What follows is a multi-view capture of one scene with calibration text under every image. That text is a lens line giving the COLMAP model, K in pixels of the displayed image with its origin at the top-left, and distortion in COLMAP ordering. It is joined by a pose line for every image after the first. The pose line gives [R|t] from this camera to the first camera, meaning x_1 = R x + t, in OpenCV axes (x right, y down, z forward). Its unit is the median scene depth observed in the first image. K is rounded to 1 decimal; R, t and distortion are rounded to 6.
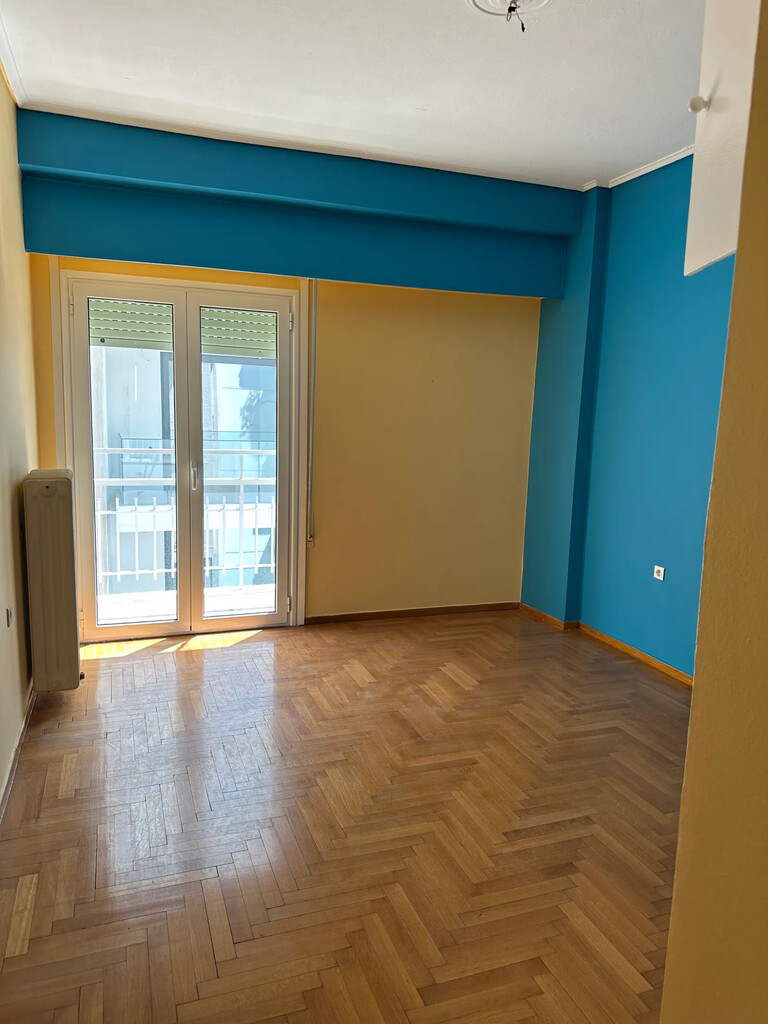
lens RADIAL K [[726.7, 0, 391.8], [0, 726.7, 510.5], [0, 0, 1]] dist [0.009337, 0.000172]
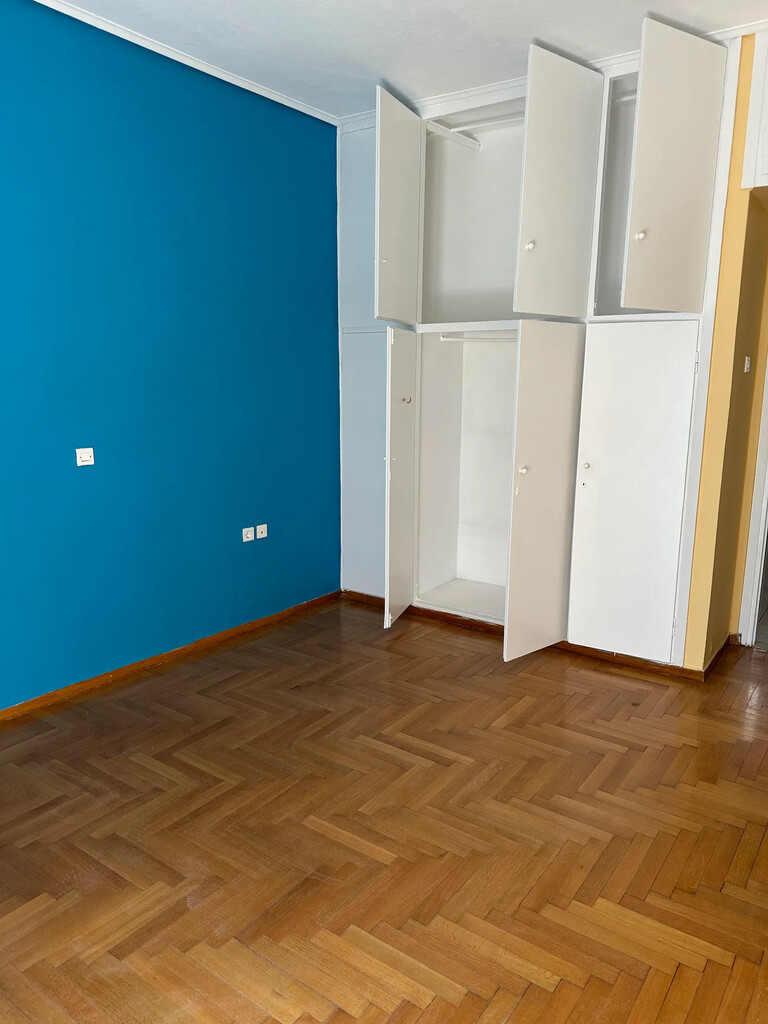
lens RADIAL K [[726.7, 0, 391.8], [0, 726.7, 510.5], [0, 0, 1]] dist [0.009337, 0.000172]
pose [[-0.548374, -0.202259, 0.811405, -0.455013], [0.089019, 0.950676, 0.297137, -0.186266], [-0.831482, 0.235173, -0.503321, 1.159440]]
